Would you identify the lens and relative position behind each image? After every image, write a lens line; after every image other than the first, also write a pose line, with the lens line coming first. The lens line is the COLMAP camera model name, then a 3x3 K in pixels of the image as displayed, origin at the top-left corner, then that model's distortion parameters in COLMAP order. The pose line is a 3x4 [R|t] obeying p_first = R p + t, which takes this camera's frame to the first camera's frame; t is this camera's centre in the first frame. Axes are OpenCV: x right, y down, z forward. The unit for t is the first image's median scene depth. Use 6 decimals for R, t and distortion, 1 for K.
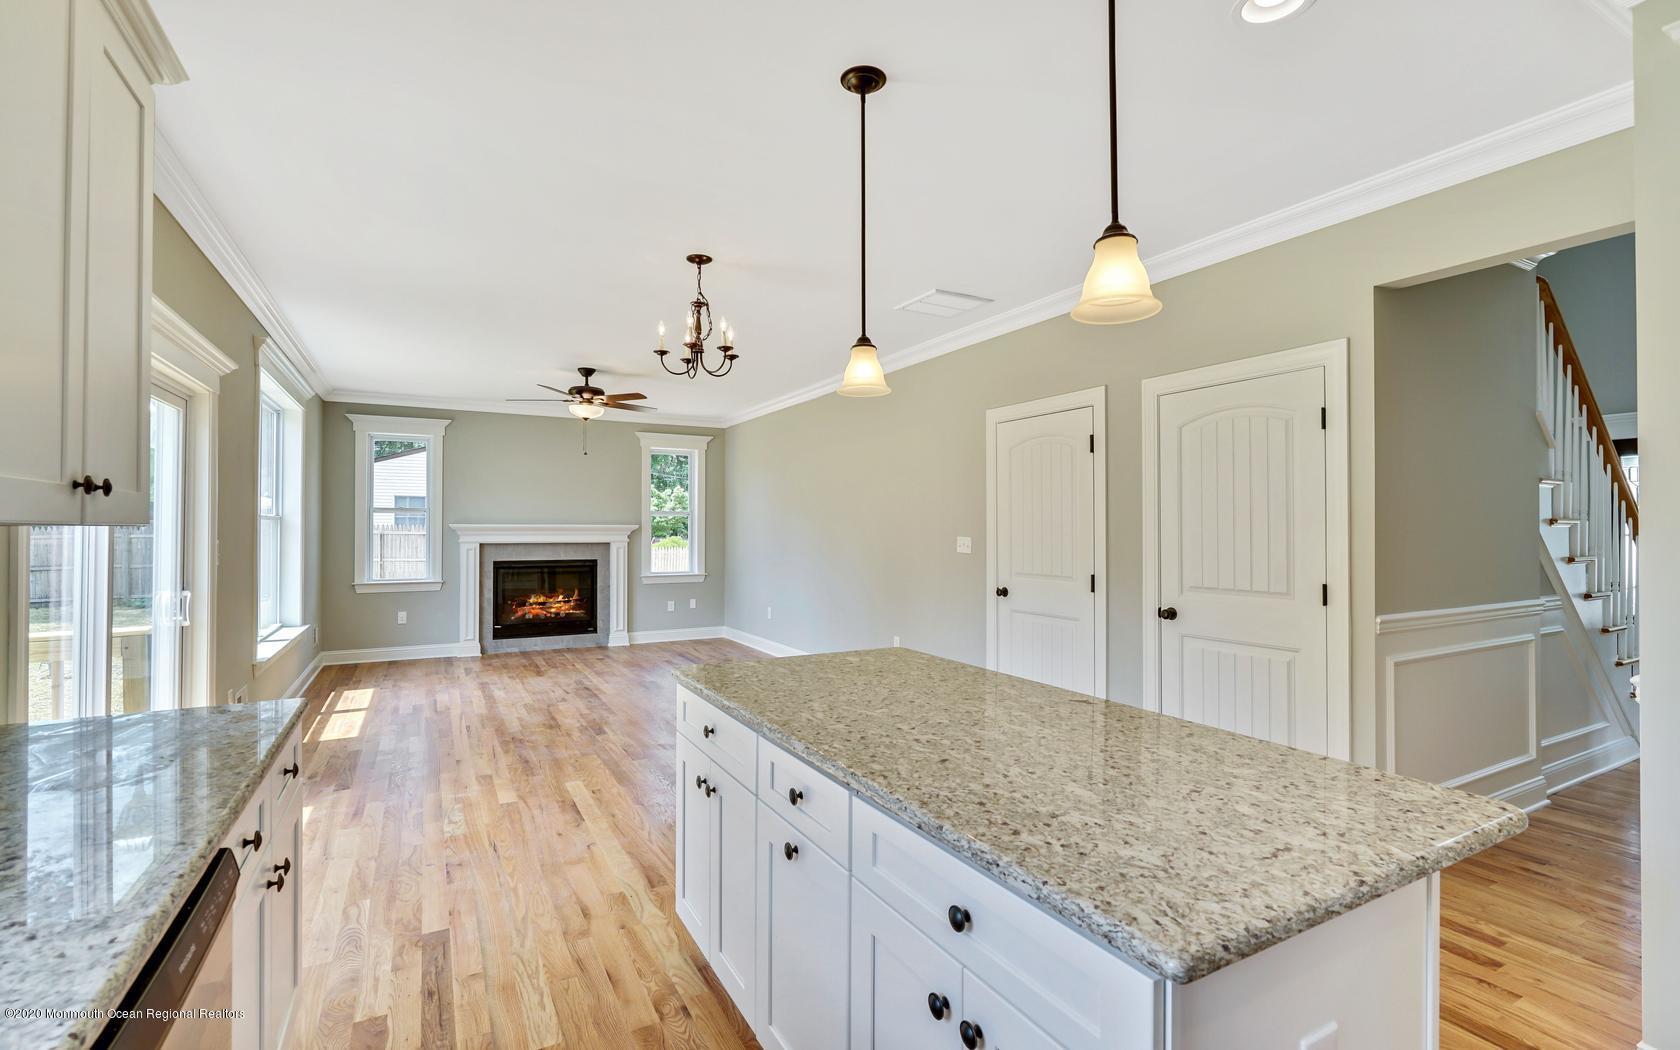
lens RADIAL K [[751.0, 0, 835.9], [0, 751.0, 523.1], [0, 0, 1]] dist [-0.002641, -0.000339]
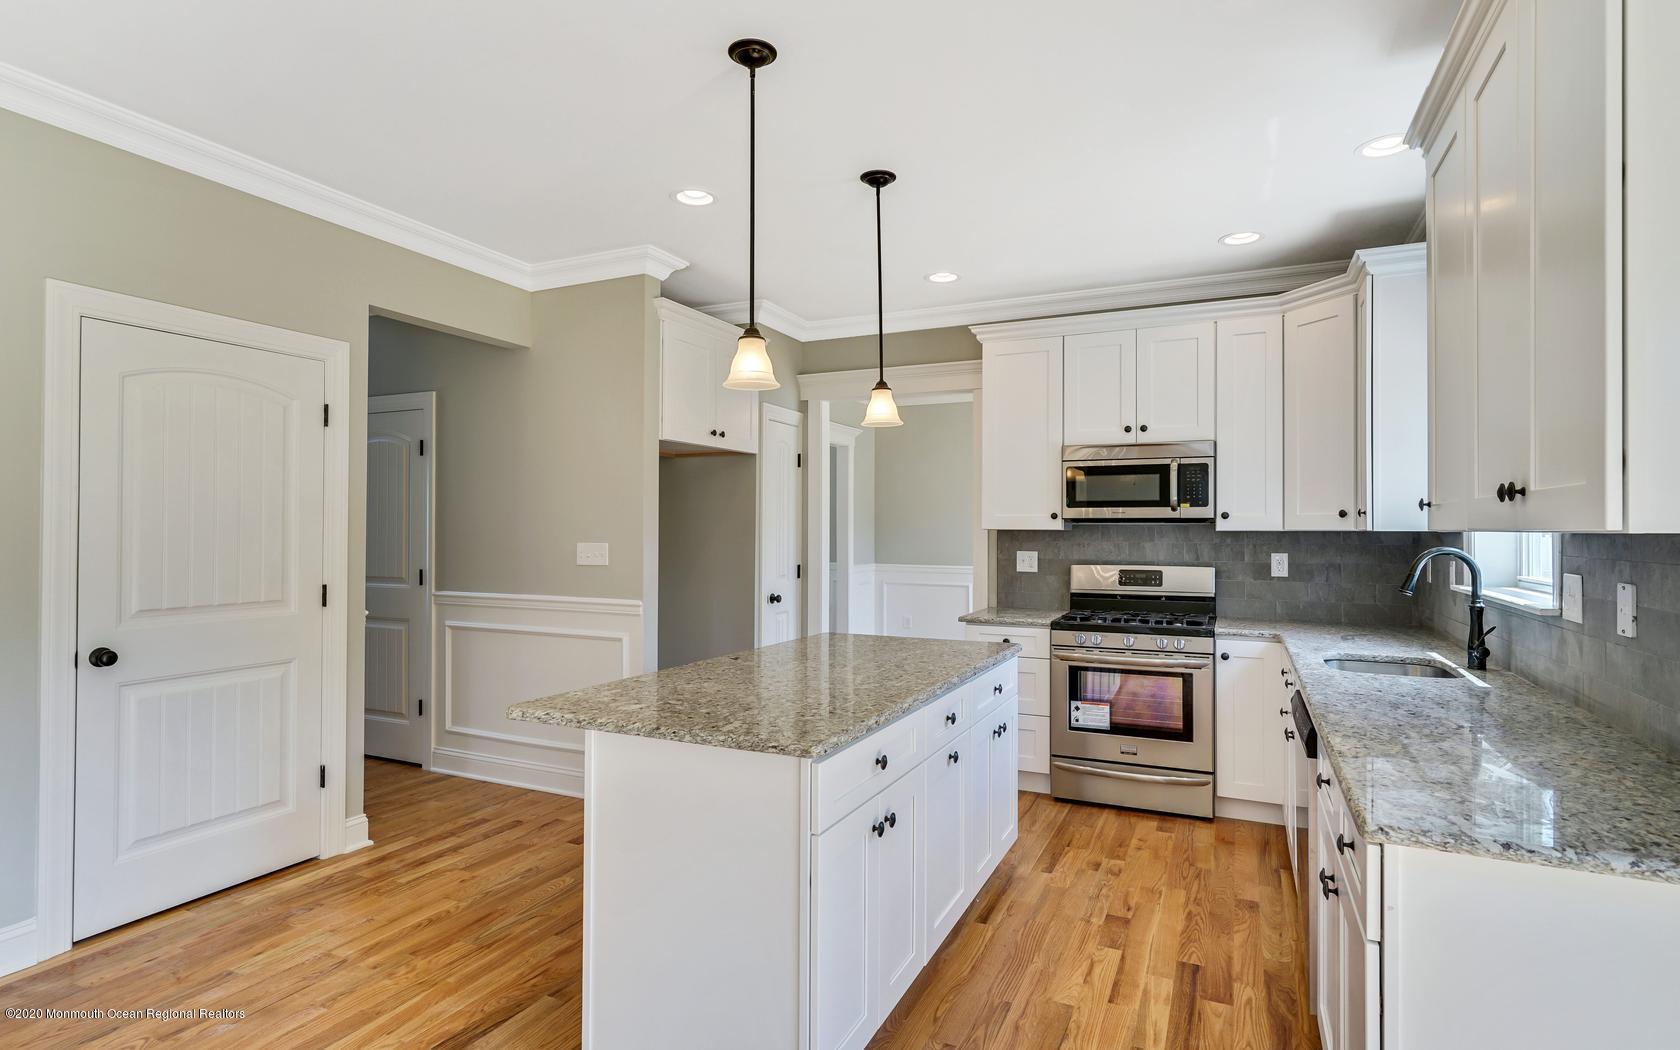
lens RADIAL K [[833.5, 0, 856.5], [0, 833.5, 523.3], [0, 0, 1]] dist [-0.000043, 0.000219]
pose [[-0.596869, 0.003029, 0.802333, -0.270638], [-0.011716, 0.999853, -0.012490, 0.003059], [-0.802253, -0.016855, -0.596746, 0.464797]]
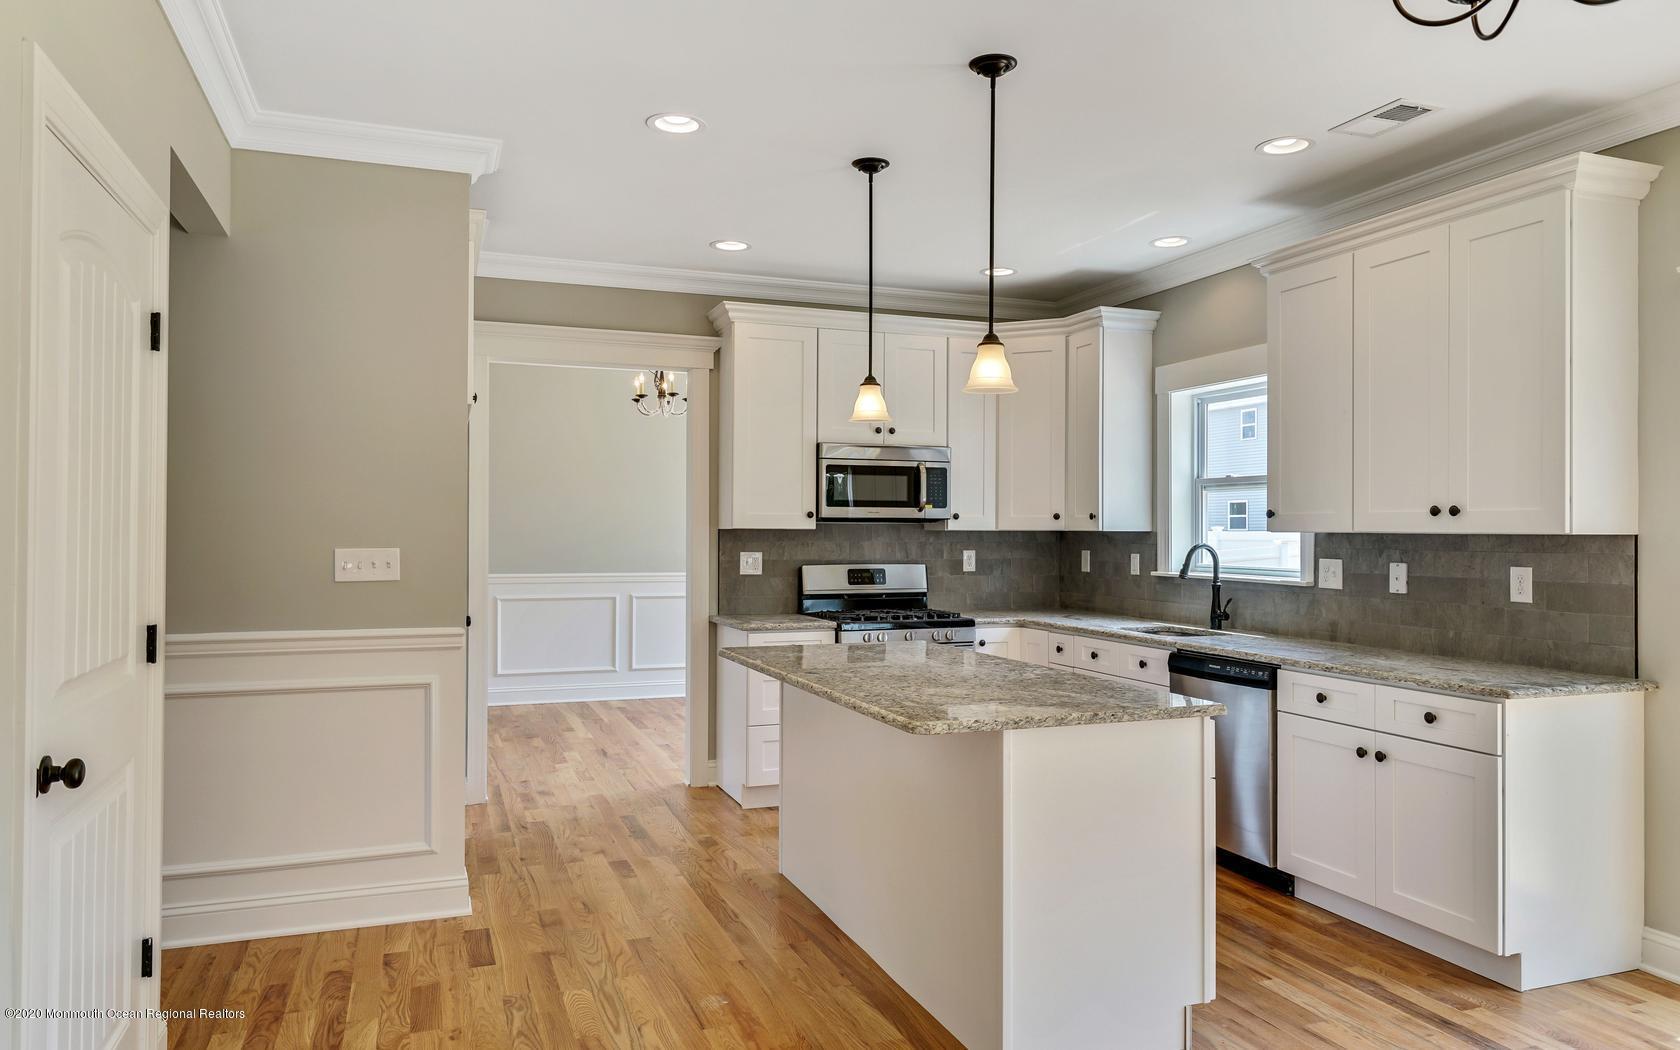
lens RADIAL K [[1075.2, 0, 840.0], [0, 1075.2, 525.0], [0, 0, 1]] dist [-0.002555, -0.000756]
pose [[-0.989517, -0.005535, 0.144308, 0.009054], [-0.007529, 0.999884, -0.013276, 0.005514], [-0.144218, -0.014224, -0.989444, 0.733770]]
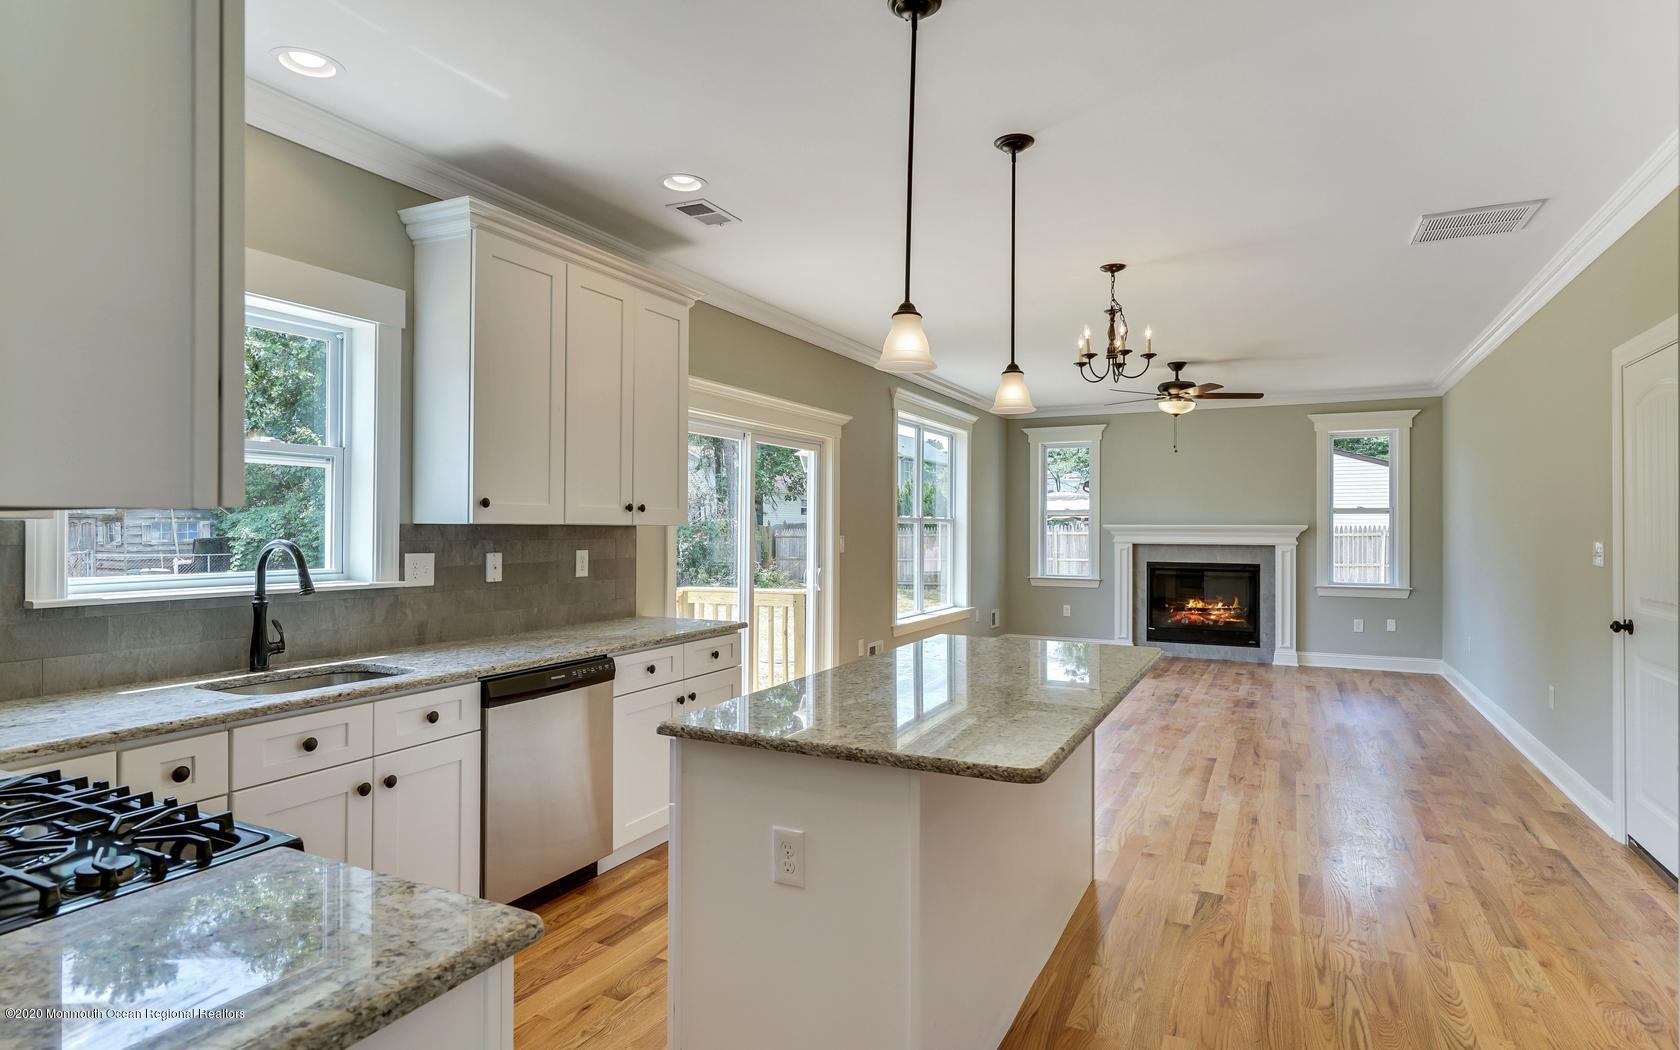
lens RADIAL K [[891.2, 0, 828.5], [0, 891.2, 528.4], [0, 0, 1]] dist [0.001721, 0.000133]
pose [[0.553550, 0.000777, -0.832816, 0.318254], [0.003482, 0.999989, 0.003247, 0.001190], [0.832809, -0.004697, 0.553541, -0.003981]]
